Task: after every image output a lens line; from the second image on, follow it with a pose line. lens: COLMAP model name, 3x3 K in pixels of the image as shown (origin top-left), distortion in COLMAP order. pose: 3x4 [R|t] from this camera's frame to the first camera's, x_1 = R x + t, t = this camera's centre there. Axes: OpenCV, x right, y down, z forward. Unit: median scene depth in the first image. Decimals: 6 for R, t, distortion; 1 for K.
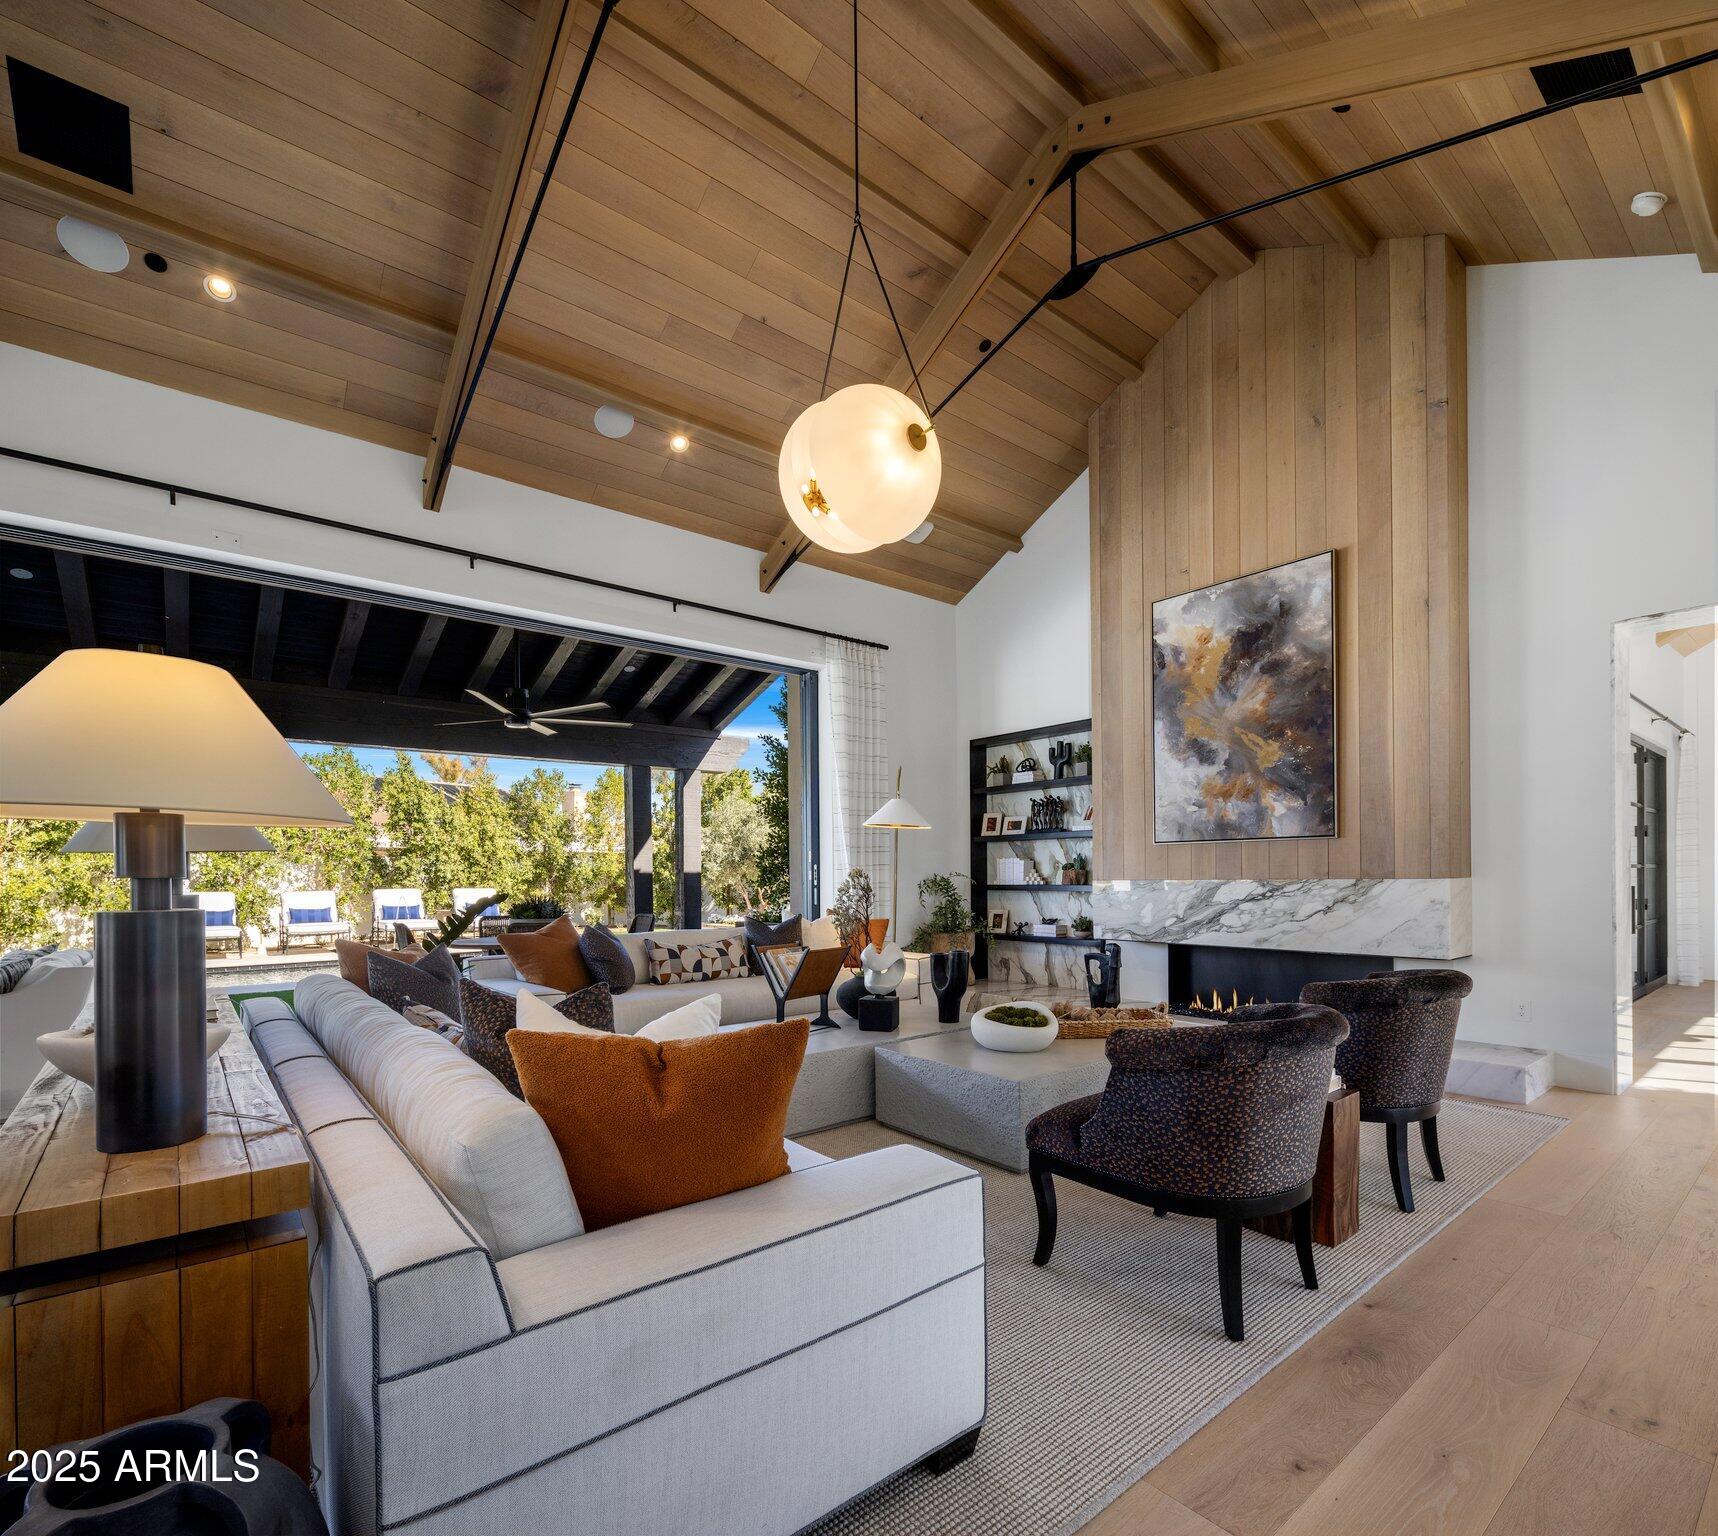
lens RADIAL K [[838.7, 0, 860.7], [0, 838.7, 879.7], [0, 0, 1]] dist [-0.000724, -0.000392]
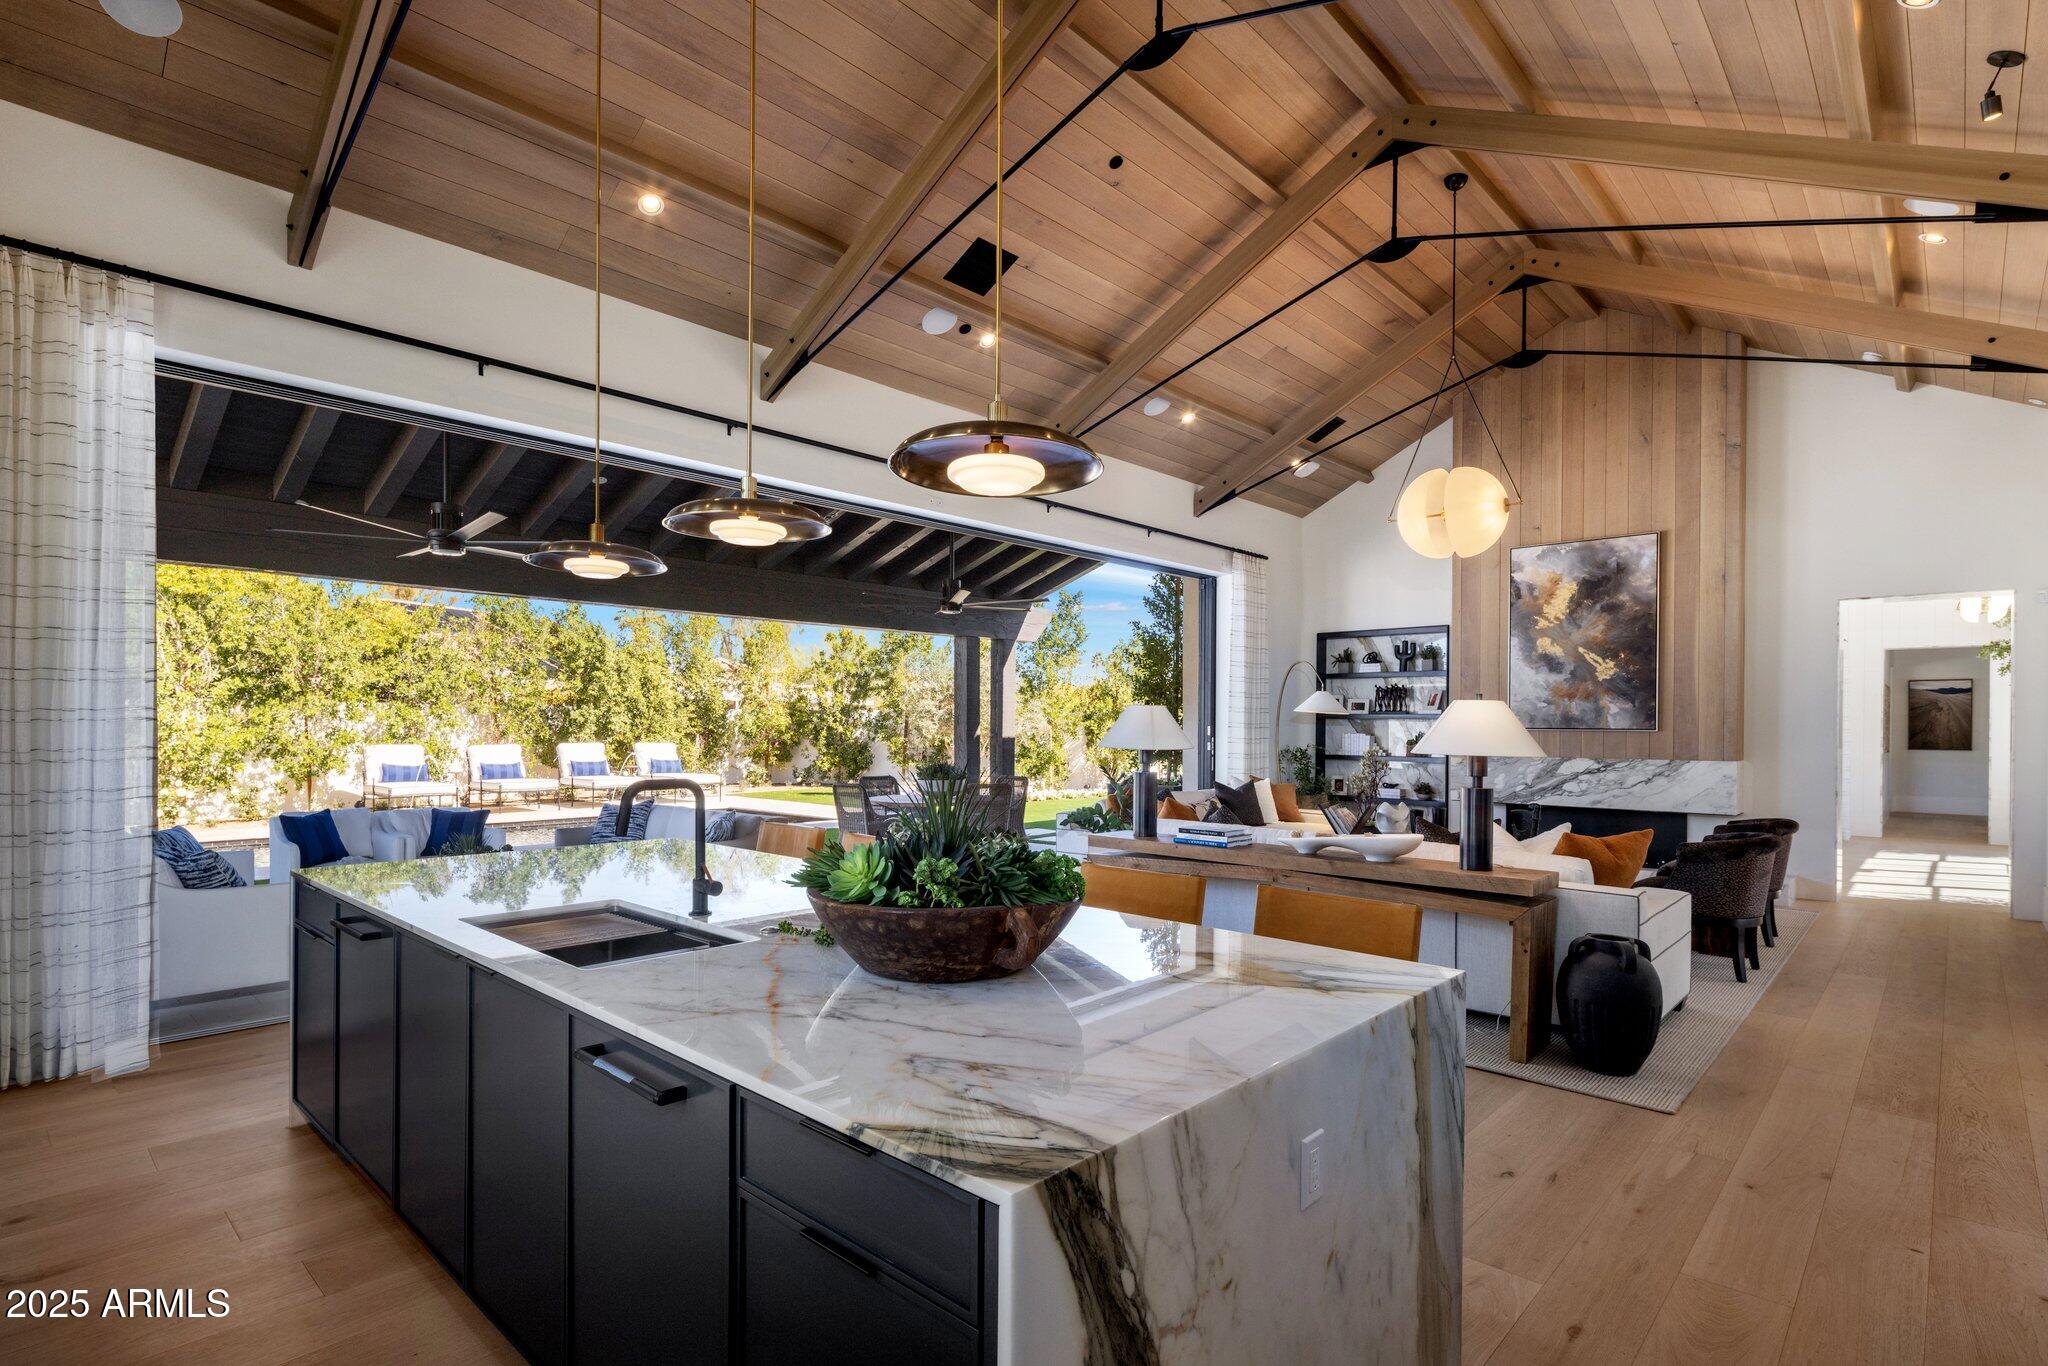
lens RADIAL K [[1009.2, 0, 1019.6], [0, 1009.2, 728.8], [0, 0, 1]] dist [0.001139, -0.000428]
pose [[0.990644, 0.015159, 0.135623, -0.675479], [-0.015077, 0.999885, -0.001632, -0.030835], [-0.135633, -0.000428, 0.990759, -0.512558]]
